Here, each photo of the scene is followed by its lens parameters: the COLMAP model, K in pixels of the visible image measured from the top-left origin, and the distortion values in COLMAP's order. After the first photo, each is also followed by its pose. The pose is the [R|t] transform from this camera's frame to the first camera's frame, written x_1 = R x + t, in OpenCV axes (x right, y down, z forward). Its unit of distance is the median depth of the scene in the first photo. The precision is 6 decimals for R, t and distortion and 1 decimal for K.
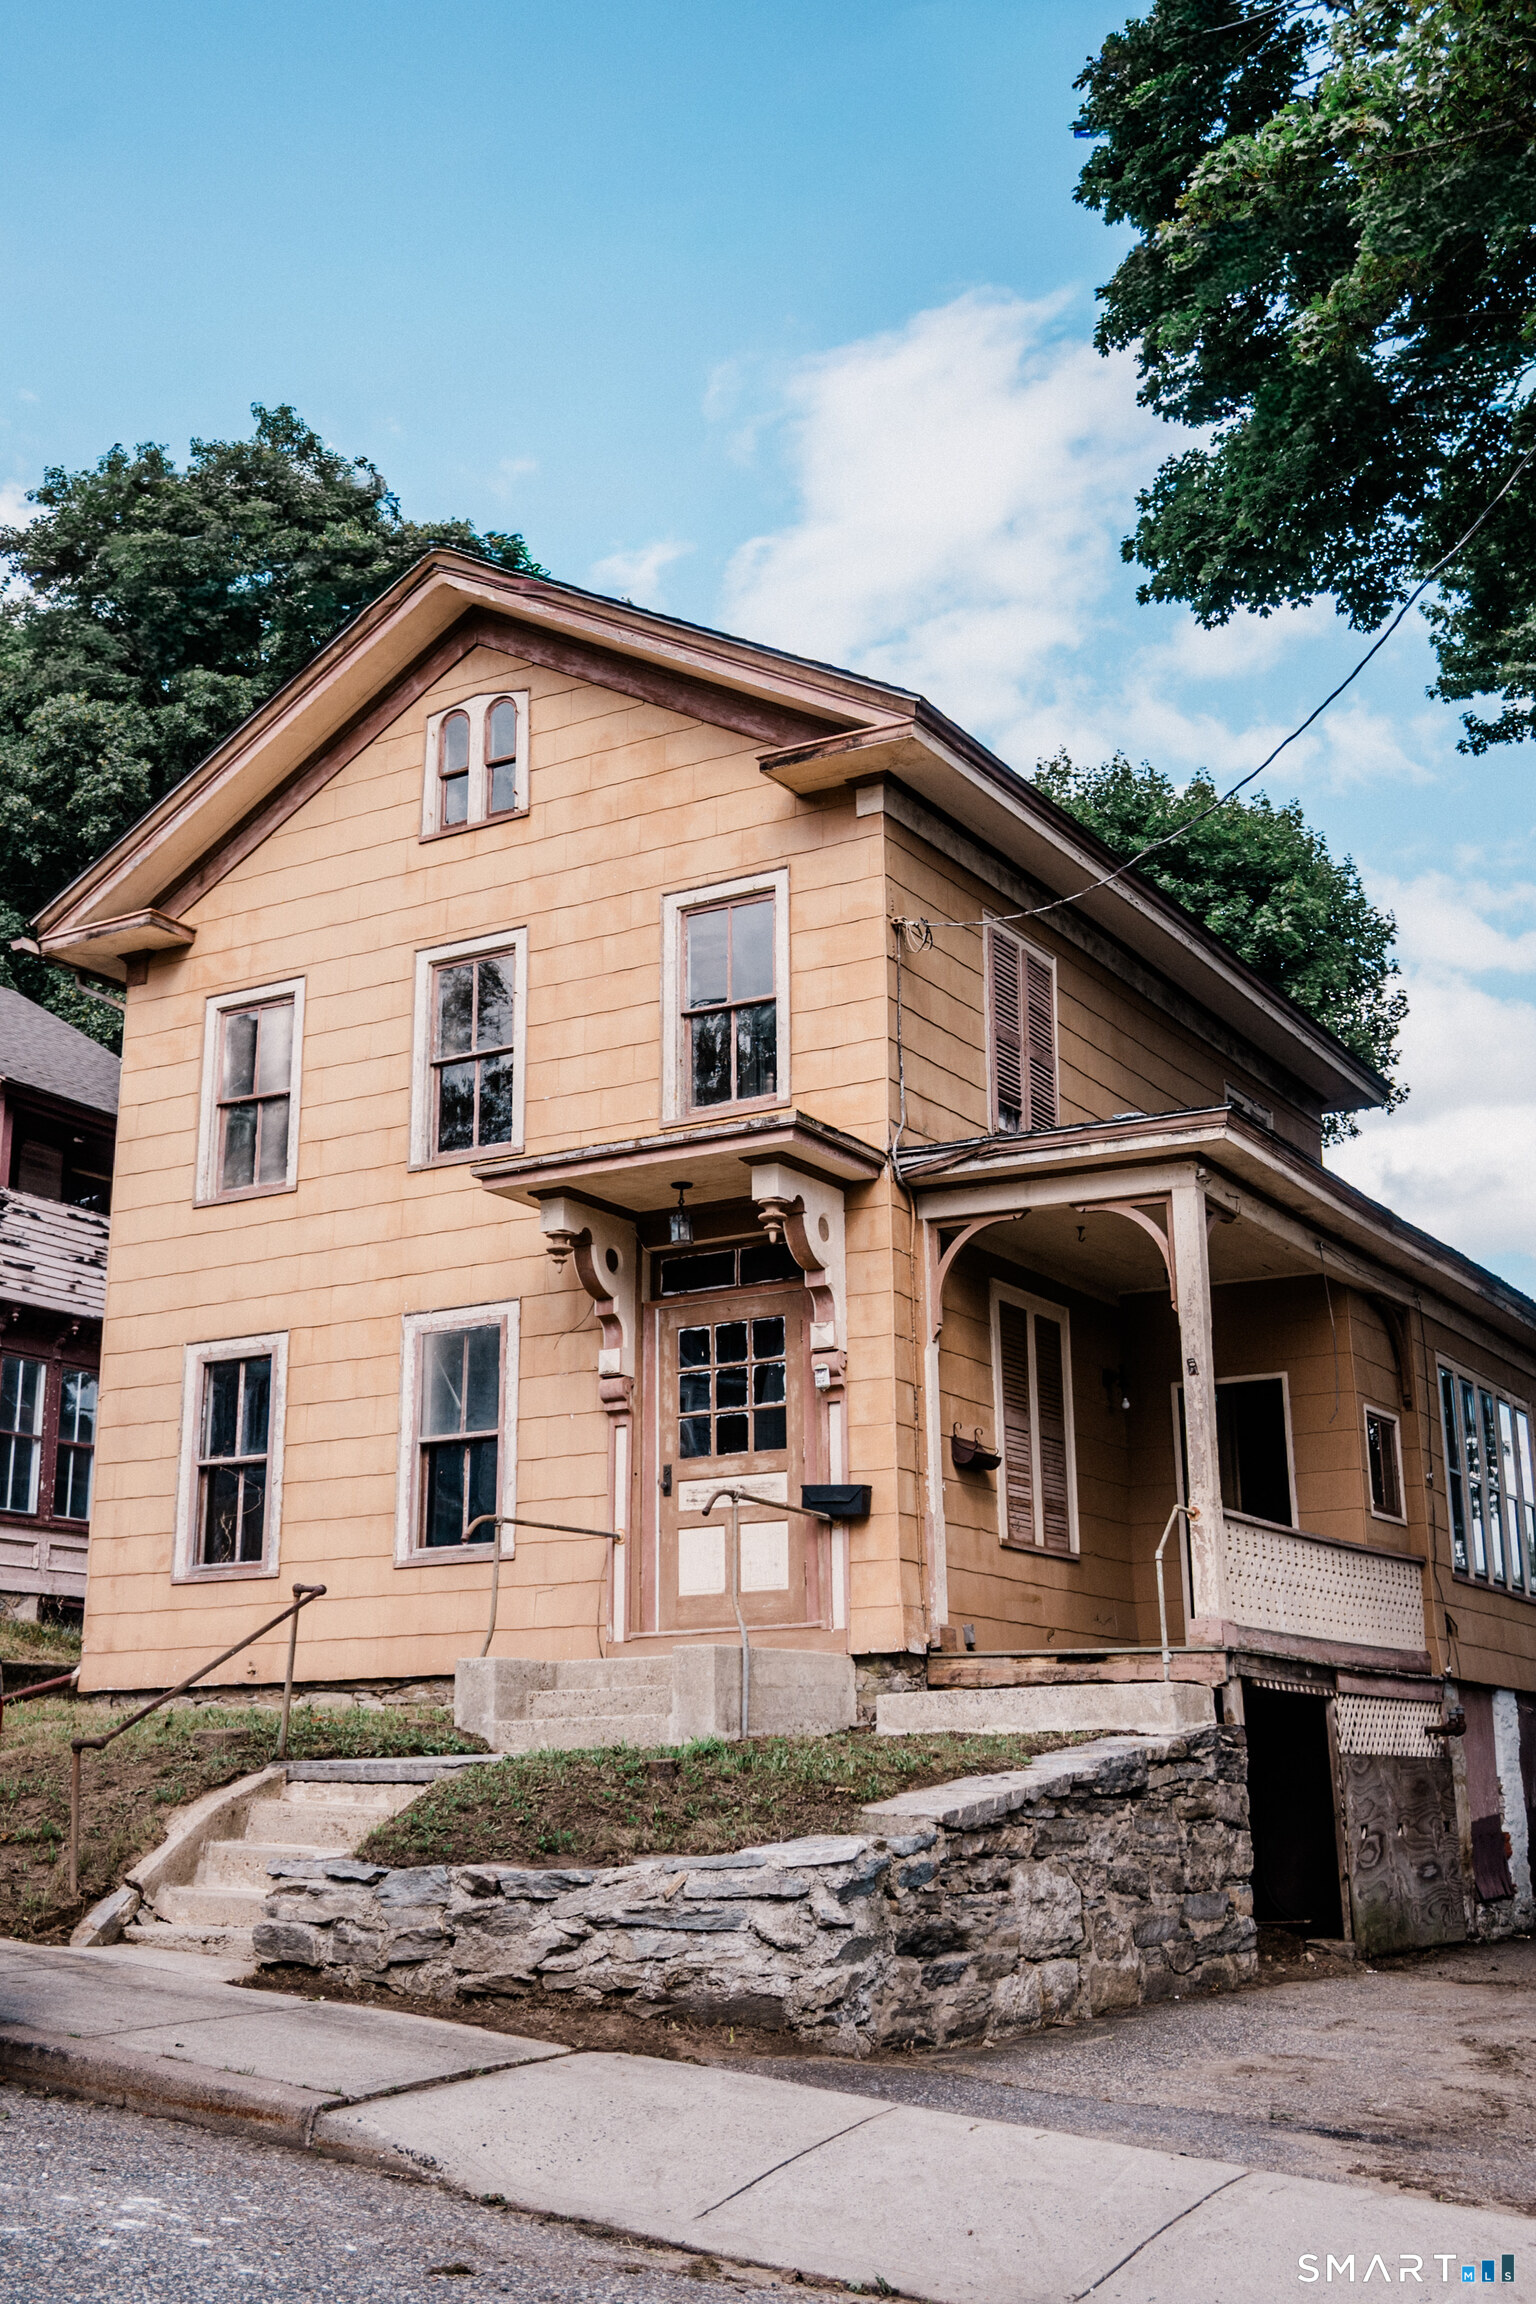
lens RADIAL K [[2447.3, 0, 768.6], [0, 2447.3, 1150.0], [0, 0, 1]] dist [-0.004659, 0.000000]
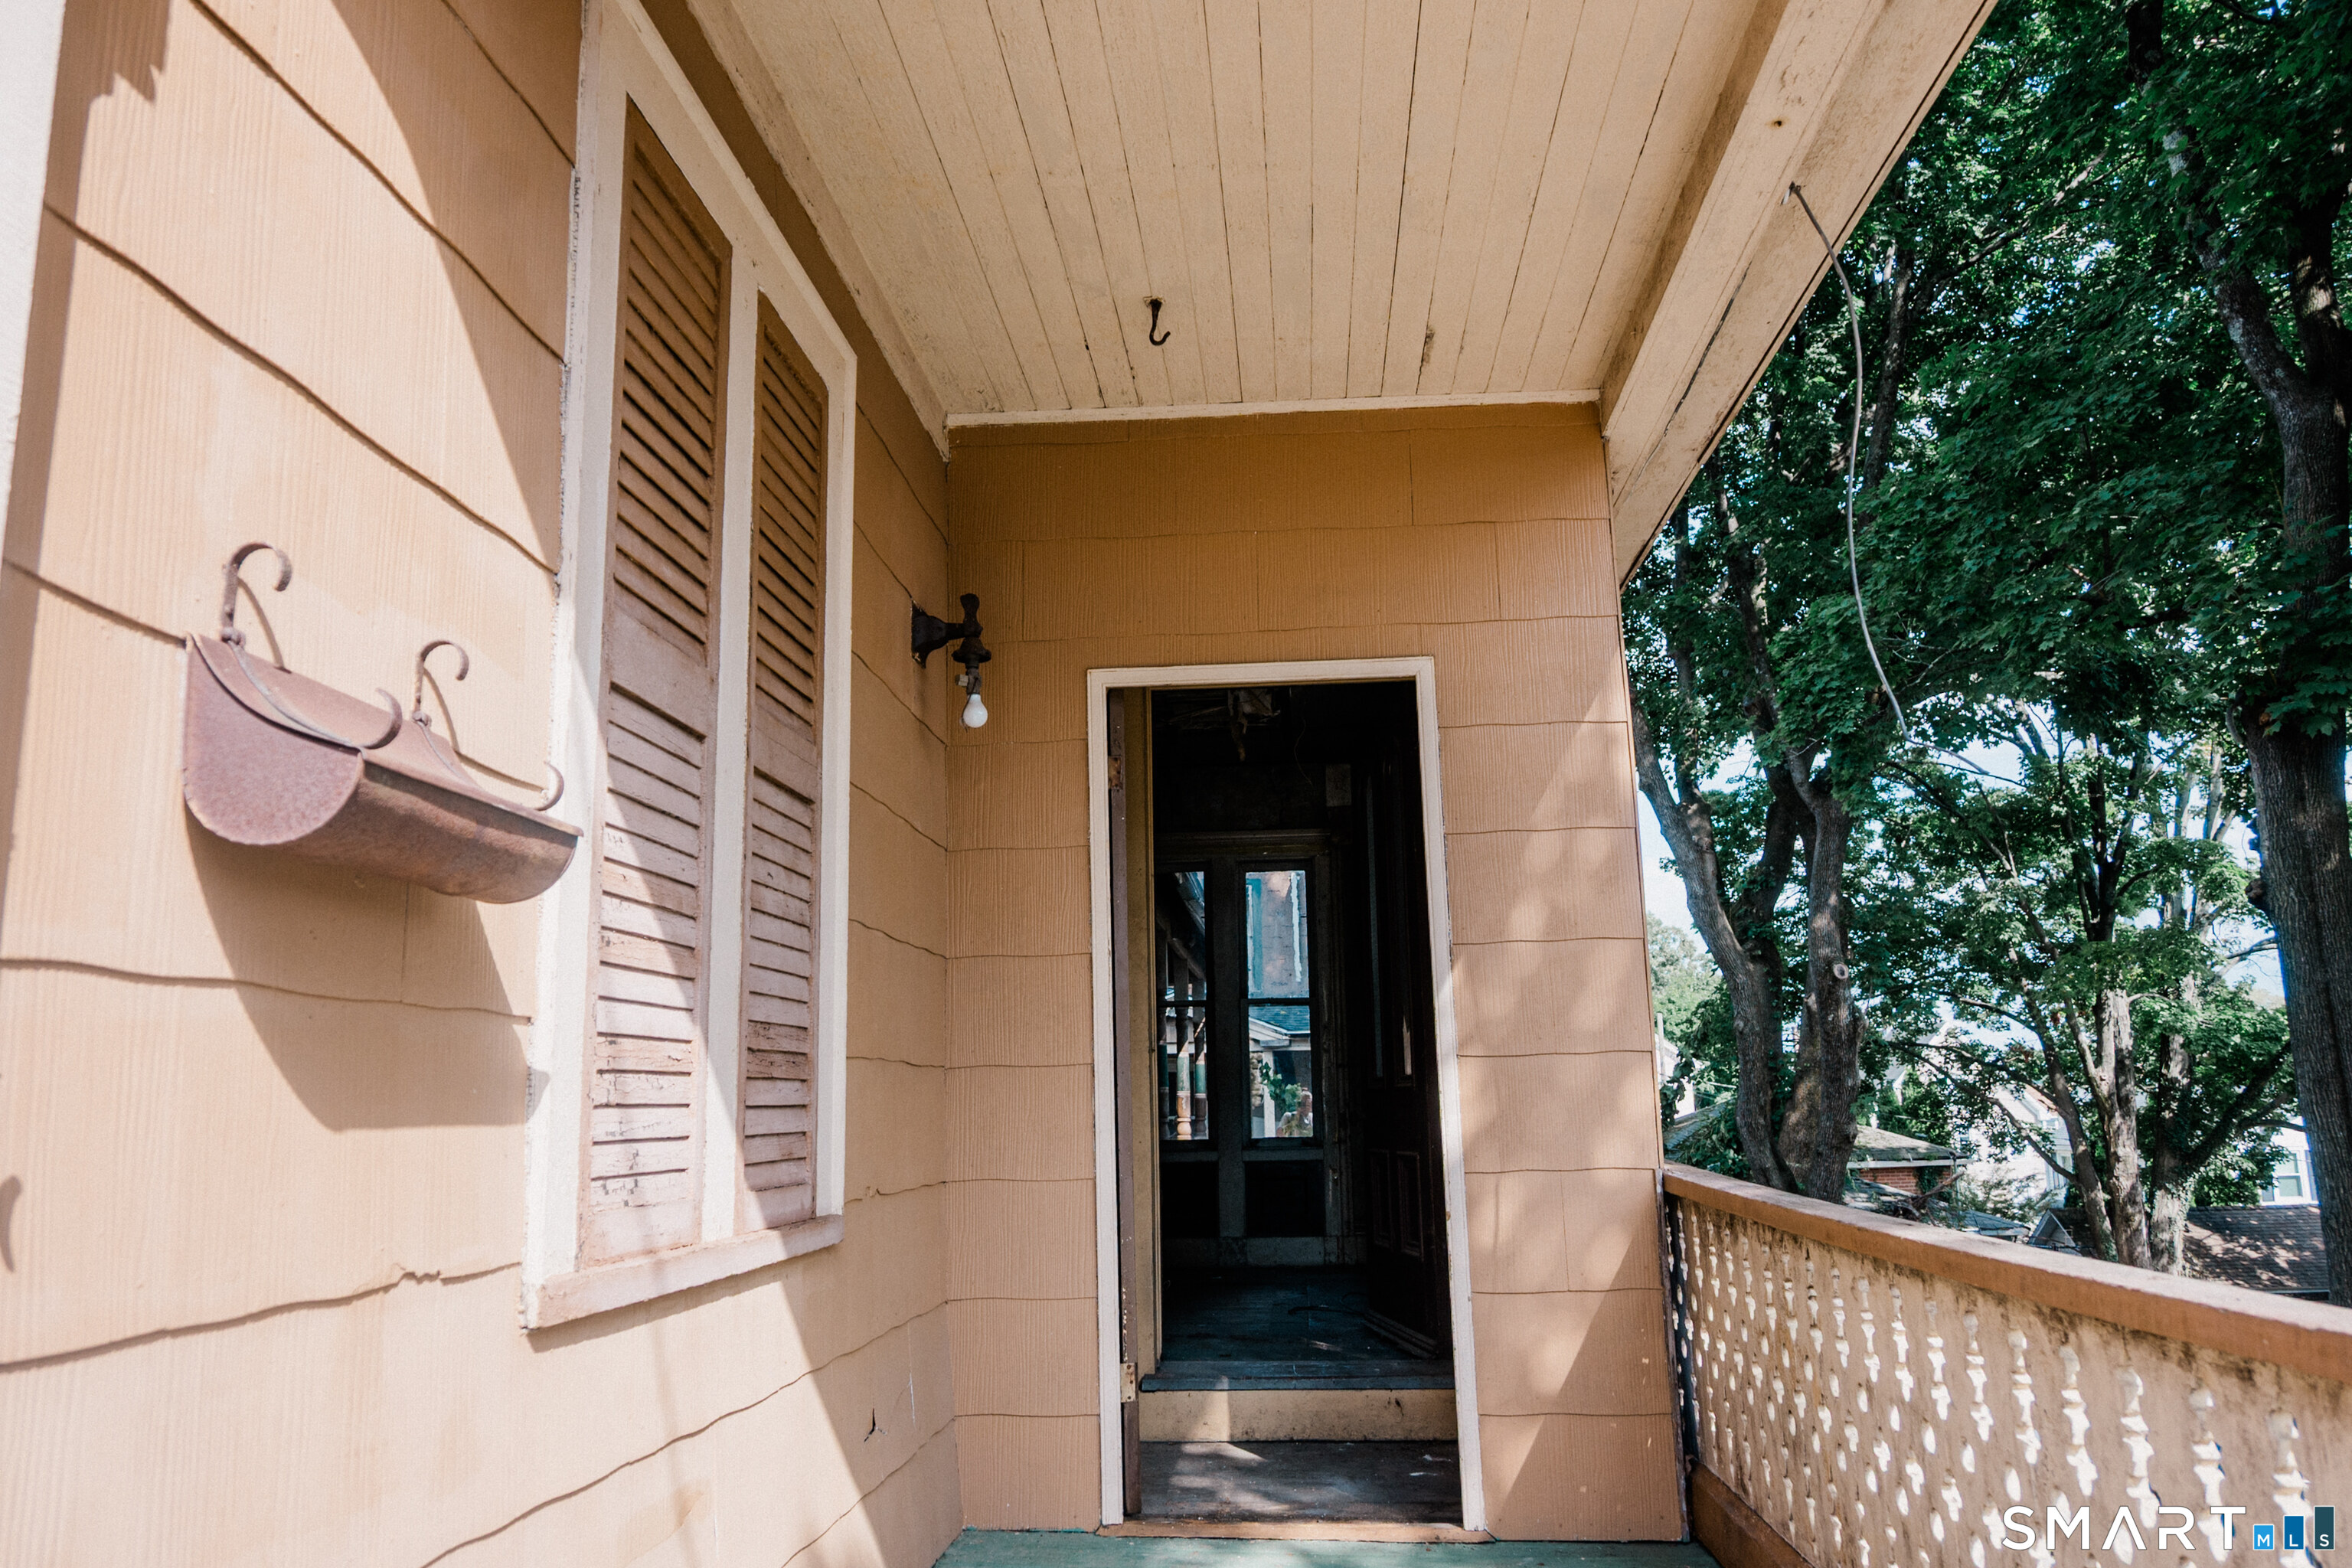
lens RADIAL K [[1630.4, 0, 1175.9], [0, 1630.4, 790.0], [0, 0, 1]] dist [0.003494, 0.001485]
pose [[0.898796, 0.075100, 0.431887, 0.080700], [-0.104328, 0.993554, 0.044349, 0.109197], [-0.425772, -0.084918, 0.900837, 0.846669]]
